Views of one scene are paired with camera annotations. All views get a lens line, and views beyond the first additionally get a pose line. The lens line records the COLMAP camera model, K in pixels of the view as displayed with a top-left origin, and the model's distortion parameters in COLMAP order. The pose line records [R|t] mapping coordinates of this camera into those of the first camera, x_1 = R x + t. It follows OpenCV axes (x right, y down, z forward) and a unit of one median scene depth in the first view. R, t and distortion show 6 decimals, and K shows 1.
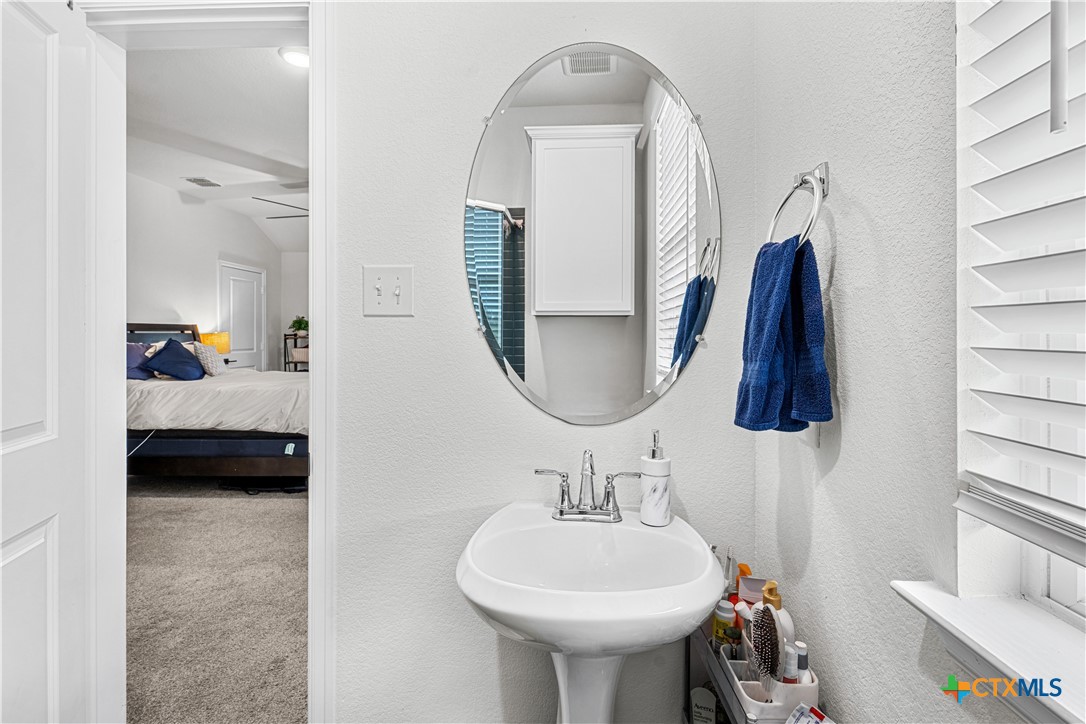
lens RADIAL K [[496.6, 0, 541.4], [0, 496.6, 333.4], [0, 0, 1]] dist [0.001623, 0.000063]
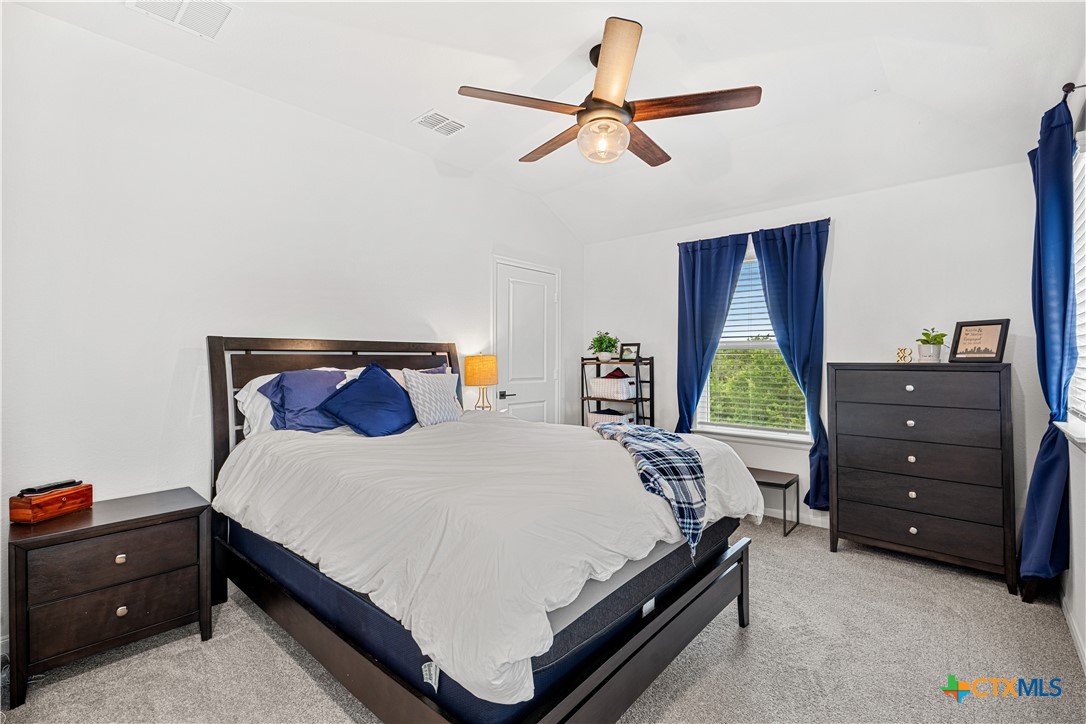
lens RADIAL K [[496.6, 0, 543.6], [0, 496.6, 358.3], [0, 0, 1]] dist [0.001623, 0.000063]
pose [[0.775635, 0.002489, -0.631176, -0.118657], [-0.002419, 0.999997, 0.000971, 0.002003], [0.631177, 0.000774, 0.775639, 0.425410]]
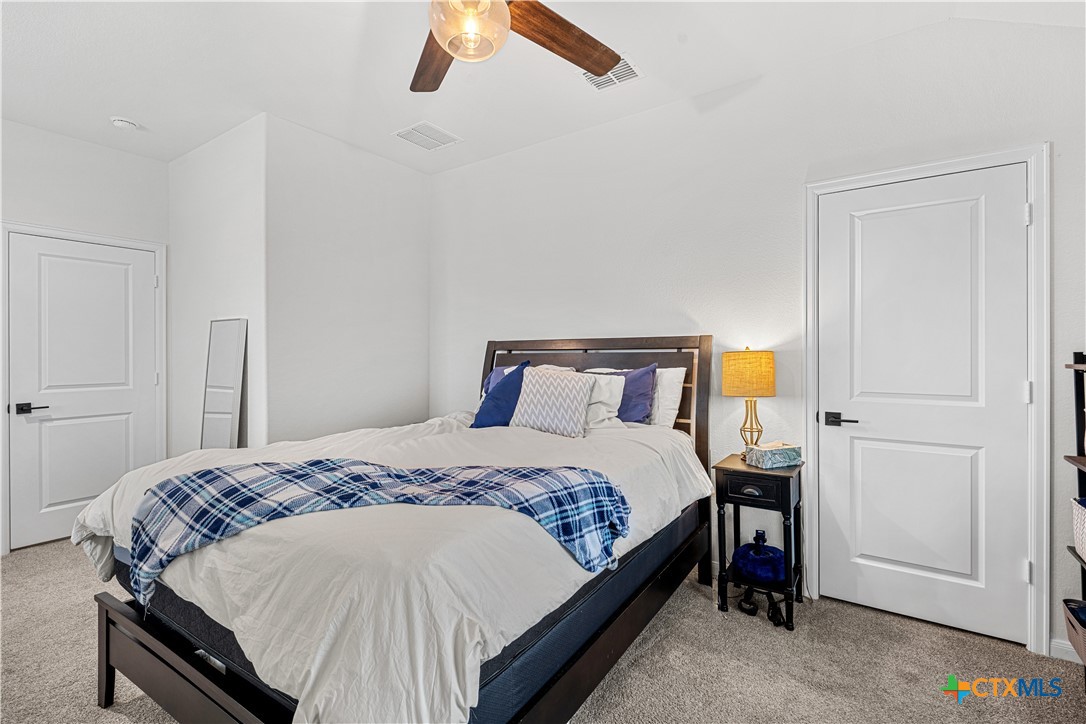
lens RADIAL K [[496.6, 0, 542.2], [0, 496.6, 360.2], [0, 0, 1]] dist [0.001623, 0.000063]
pose [[-0.510927, 0.011788, -0.859543, -0.137224], [0.004990, 0.999930, 0.010747, 0.001062], [0.859610, 0.001202, -0.510950, 0.882848]]
